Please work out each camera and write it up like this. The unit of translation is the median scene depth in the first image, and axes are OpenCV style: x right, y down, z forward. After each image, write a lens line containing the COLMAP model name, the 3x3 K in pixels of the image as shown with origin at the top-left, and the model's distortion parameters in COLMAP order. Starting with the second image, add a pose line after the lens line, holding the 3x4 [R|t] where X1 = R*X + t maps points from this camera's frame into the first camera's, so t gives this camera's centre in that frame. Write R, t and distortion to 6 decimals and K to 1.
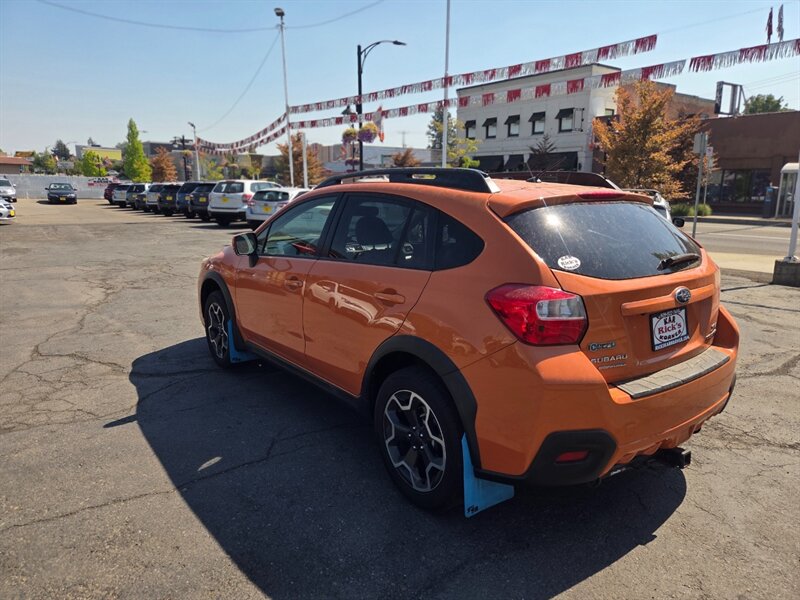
lens RADIAL K [[541.7, 0, 403.4], [0, 541.7, 300.2], [0, 0, 1]] dist [0.067752, -0.052760]
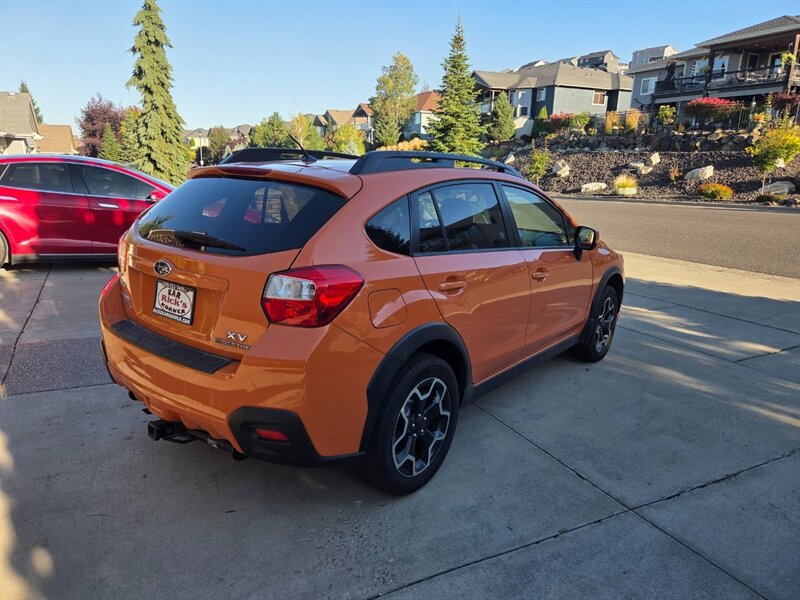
lens RADIAL K [[541.7, 0, 394.9], [0, 541.7, 298.3], [0, 0, 1]] dist [0.067752, -0.052760]
pose [[0.235958, 0.224804, -0.945403, 1.206011], [-0.236894, 0.956830, 0.168396, -0.172587], [0.942446, 0.184226, 0.279026, 0.873538]]
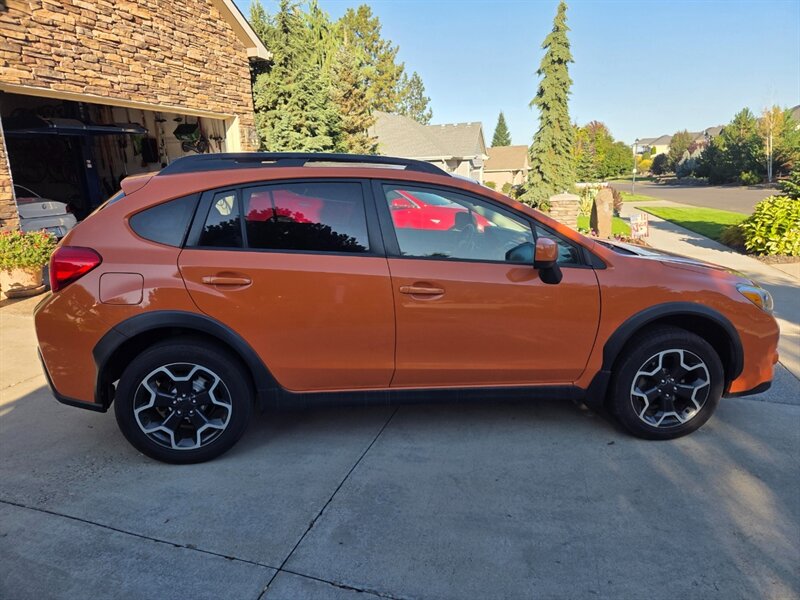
lens RADIAL K [[541.7, 0, 403.3], [0, 541.7, 293.9], [0, 0, 1]] dist [0.067752, -0.052760]
pose [[-0.522481, 0.181424, -0.833126, 1.003662], [-0.177342, 0.932610, 0.314305, -0.380277], [0.834004, 0.311967, -0.455097, 1.849182]]
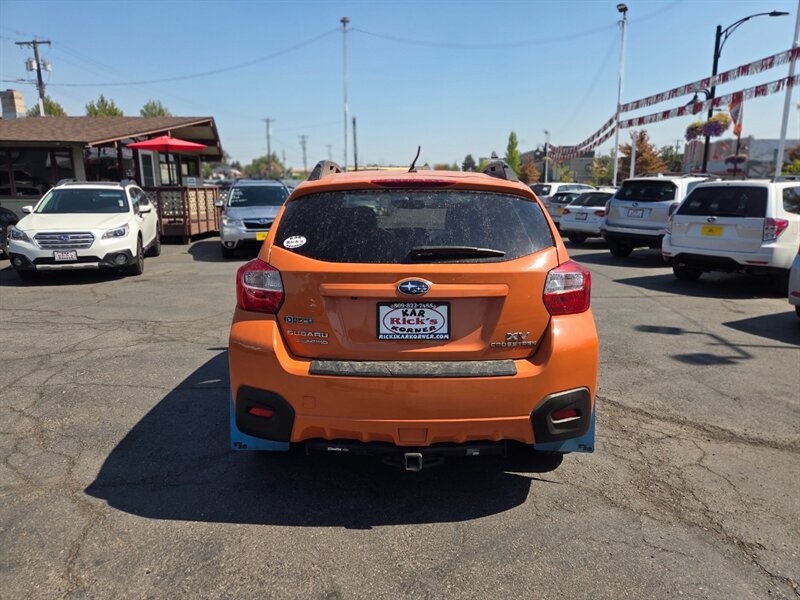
lens RADIAL K [[541.7, 0, 407.7], [0, 541.7, 301.3], [0, 0, 1]] dist [0.067752, -0.052760]
pose [[0.785827, 0.119201, -0.606851, 0.828645], [-0.123590, 0.991724, 0.034760, -0.011969], [0.605972, 0.047685, 0.794056, 0.195252]]
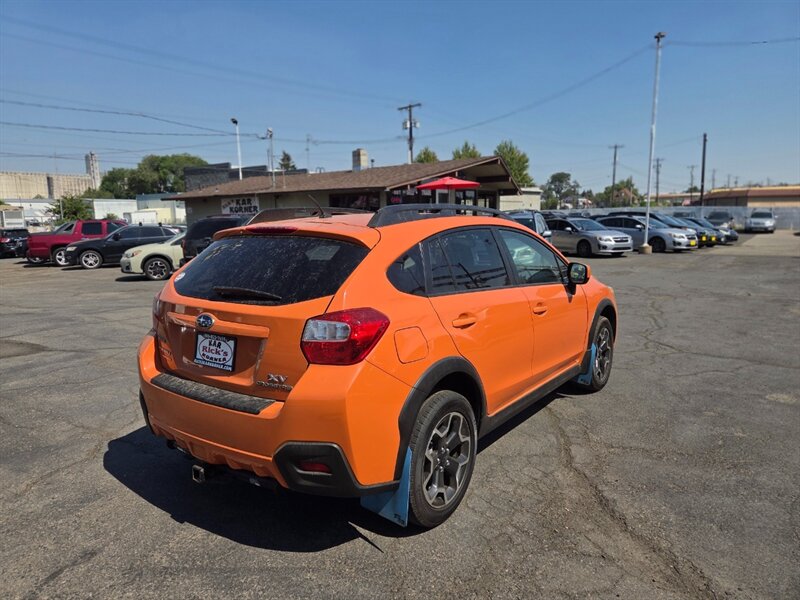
lens RADIAL K [[541.7, 0, 393.5], [0, 541.7, 299.2], [0, 0, 1]] dist [0.067752, -0.052760]
pose [[0.262996, 0.127584, -0.956324, 1.271648], [-0.180936, 0.980153, 0.081005, -0.160649], [0.947679, 0.151730, 0.280861, 0.807068]]
